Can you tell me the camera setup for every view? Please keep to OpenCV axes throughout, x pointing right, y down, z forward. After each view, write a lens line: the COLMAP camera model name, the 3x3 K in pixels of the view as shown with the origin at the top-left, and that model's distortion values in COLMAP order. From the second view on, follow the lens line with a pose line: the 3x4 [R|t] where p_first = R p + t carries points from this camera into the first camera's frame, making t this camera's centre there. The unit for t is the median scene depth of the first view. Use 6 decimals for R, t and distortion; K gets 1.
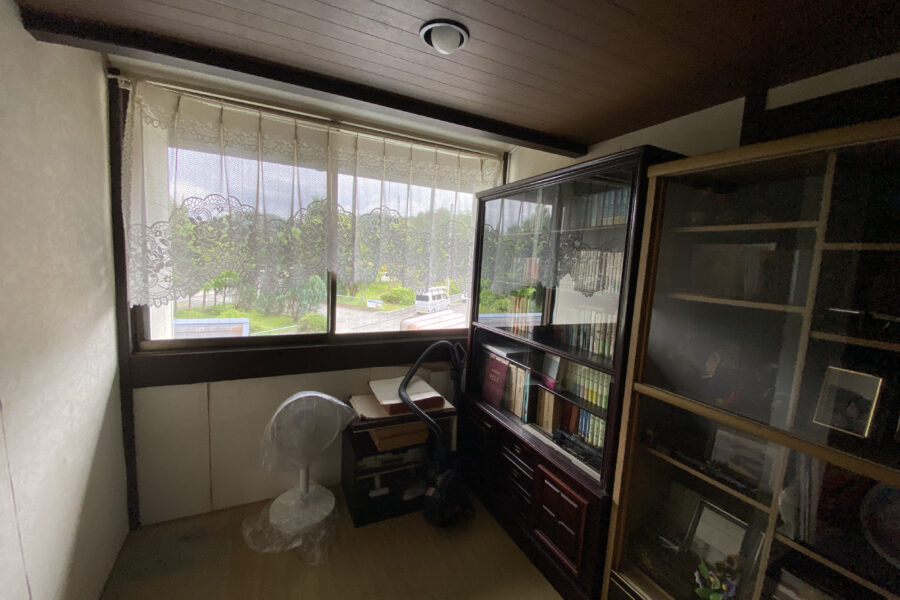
lens RADIAL K [[368.9, 0, 450.0], [0, 368.9, 300.0], [0, 0, 1]] dist [0.000981, -0.000115]
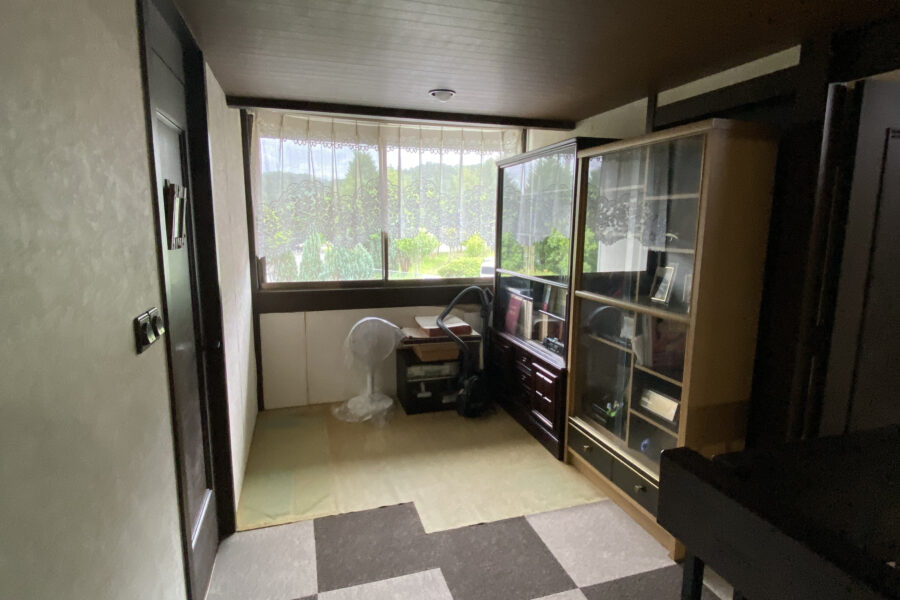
lens RADIAL K [[490.4, 0, 450.0], [0, 490.4, 300.0], [0, 0, 1]] dist [0.072432, -0.000023]
pose [[0.985672, -0.019351, -0.167557, 0.210949], [0.027177, 0.998638, 0.044536, 0.100255], [0.166467, -0.048451, 0.984856, -0.743274]]
